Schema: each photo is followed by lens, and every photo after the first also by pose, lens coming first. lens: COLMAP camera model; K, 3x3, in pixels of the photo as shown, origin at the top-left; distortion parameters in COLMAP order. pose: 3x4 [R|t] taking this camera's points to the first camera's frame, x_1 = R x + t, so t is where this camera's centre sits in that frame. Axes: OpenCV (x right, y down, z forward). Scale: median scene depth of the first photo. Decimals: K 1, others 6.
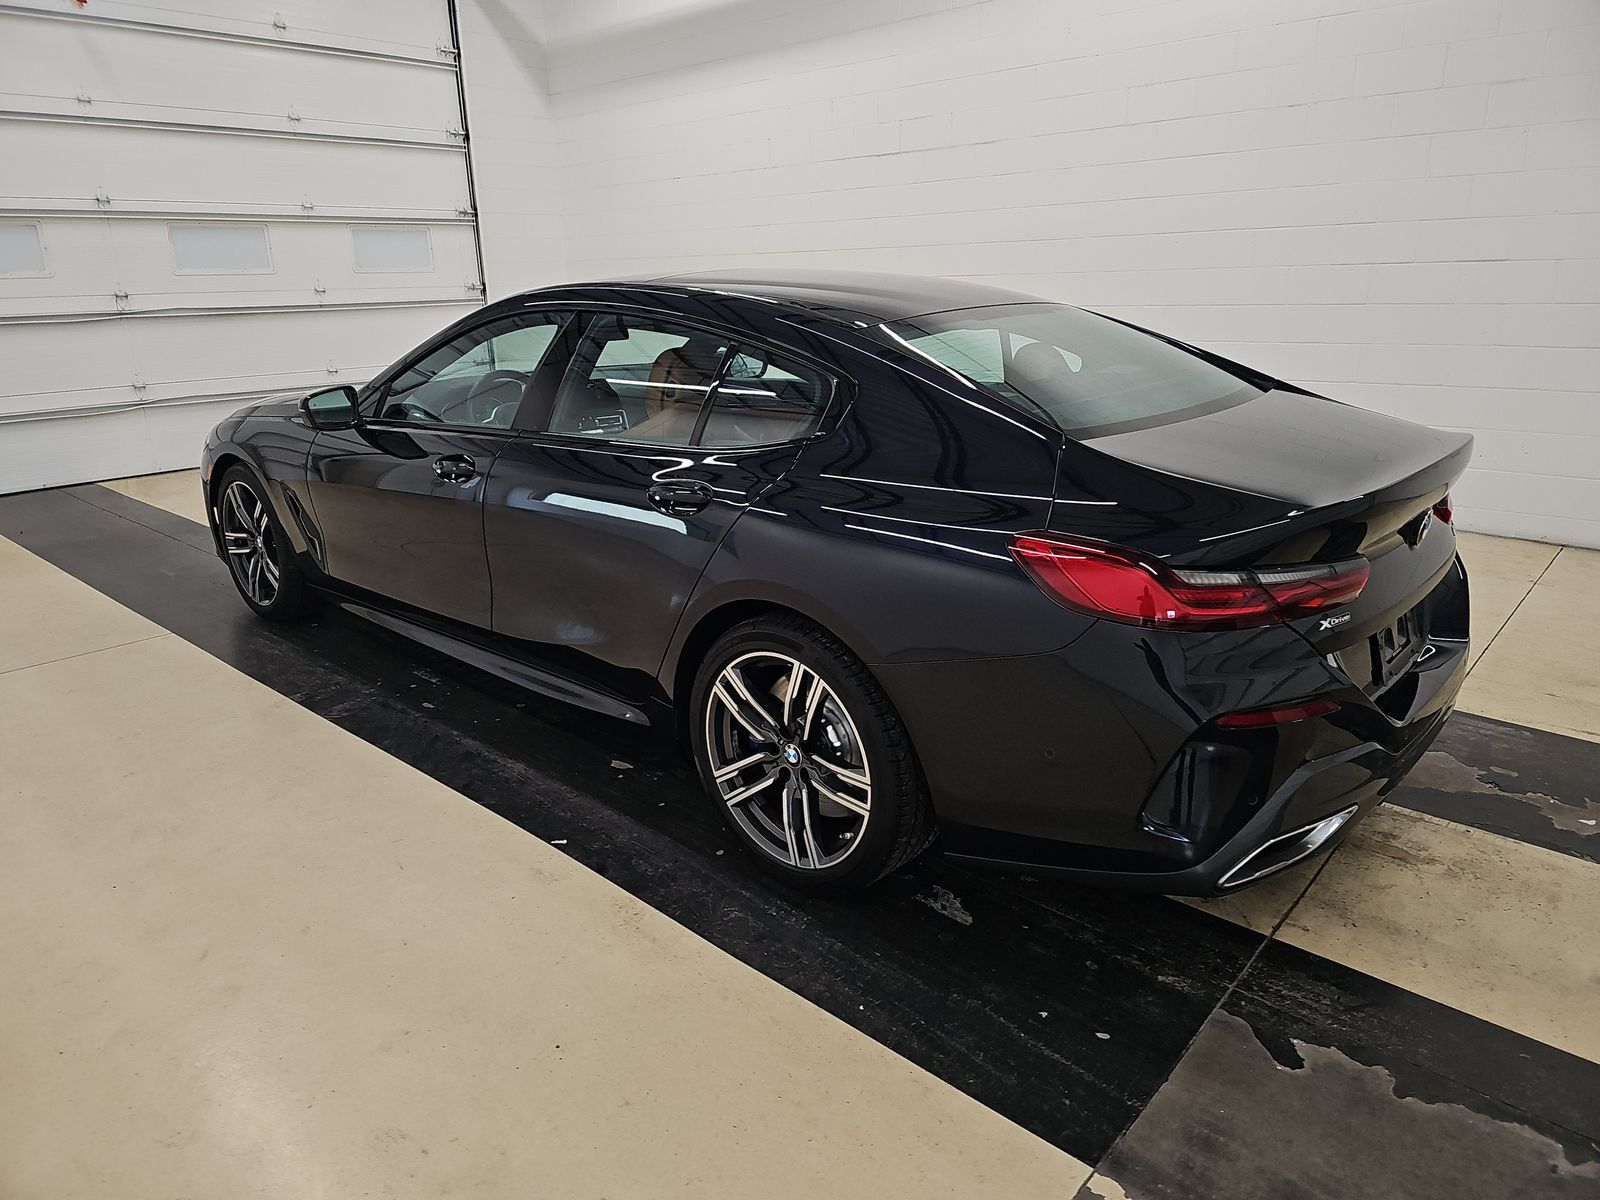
lens RADIAL K [[1077.0, 0, 800.0], [0, 1077.0, 600.0], [0, 0, 1]] dist [-0.024861, -0.000745]
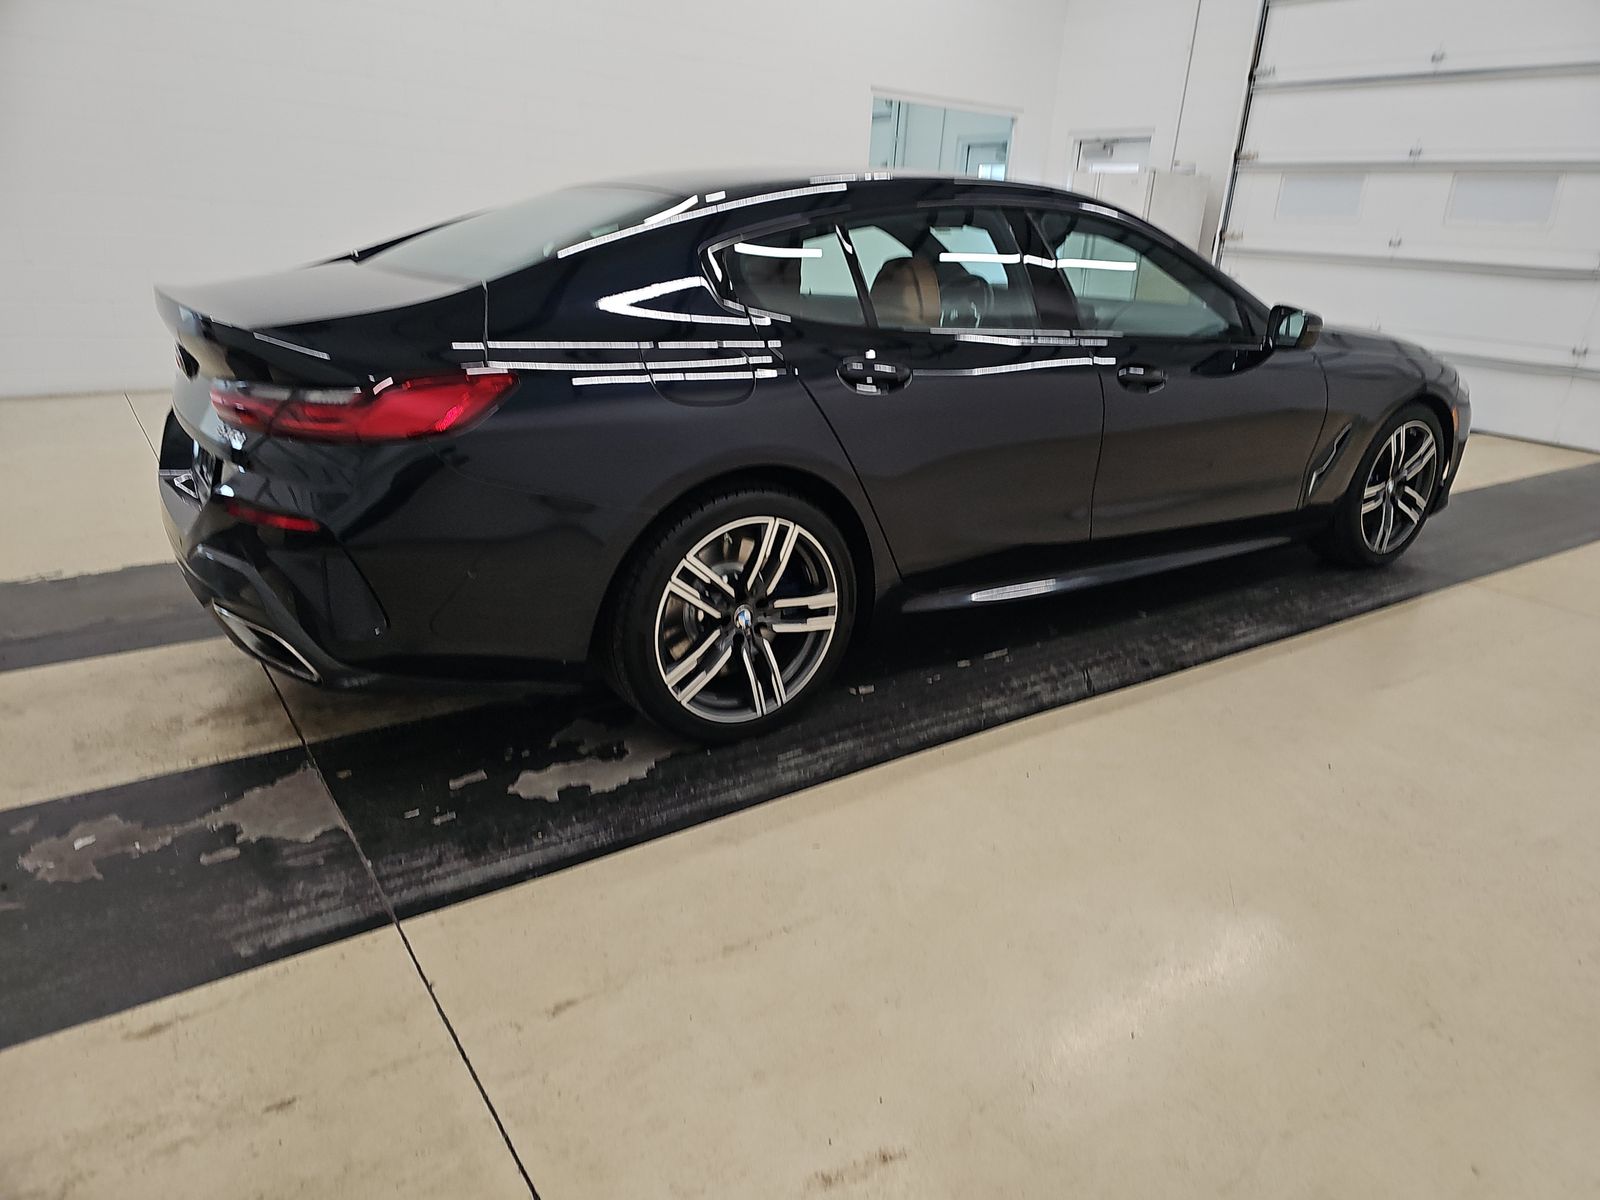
lens RADIAL K [[1013.3, 0, 800.0], [0, 1013.3, 600.0], [0, 0, 1]] dist [0.037777, -0.000828]
pose [[-0.226607, 0.348262, -0.909595, 1.217421], [-0.332395, 0.850170, 0.408319, -0.437177], [0.915512, 0.394873, -0.076894, 1.422789]]
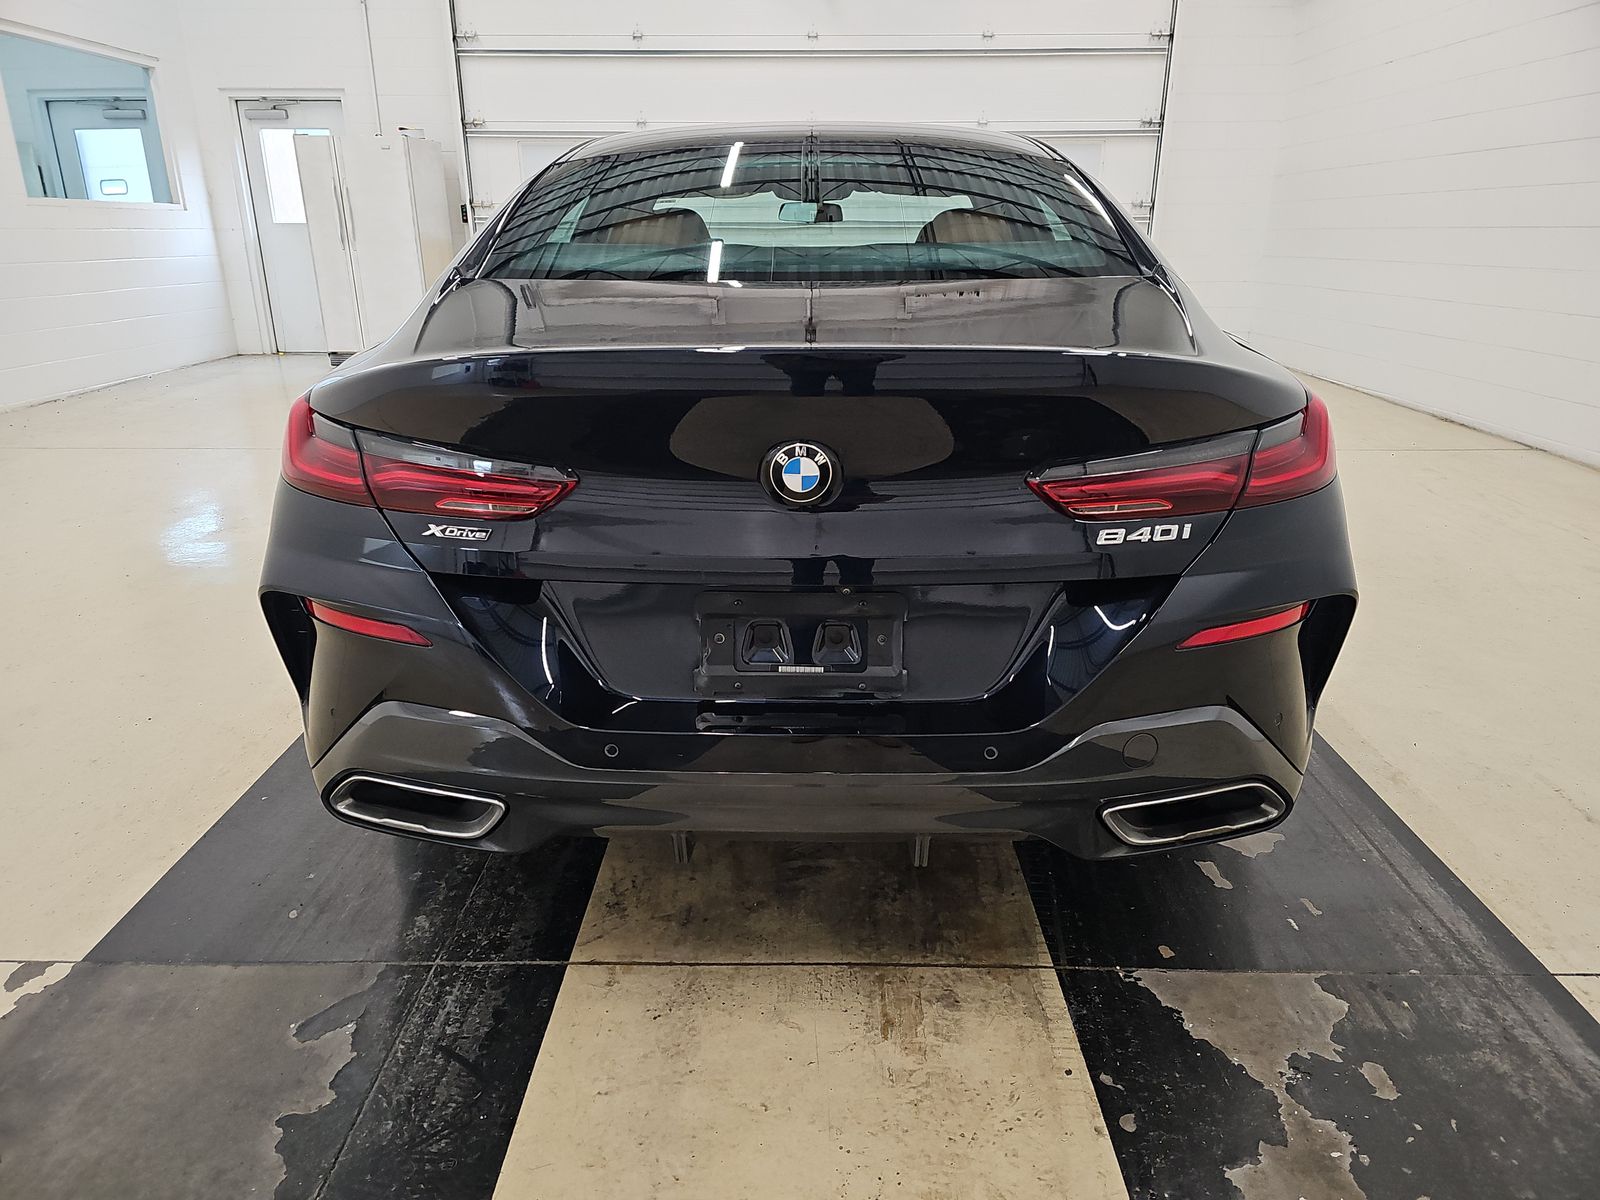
lens RADIAL K [[1079.5, 0, 800.0], [0, 1079.5, 600.0], [0, 0, 1]] dist [0.027575, -0.001935]
pose [[0.651342, 0.262502, -0.711932, 0.836808], [-0.227880, 0.962613, 0.146446, -0.081178], [0.723757, 0.066849, 0.686809, 0.439549]]
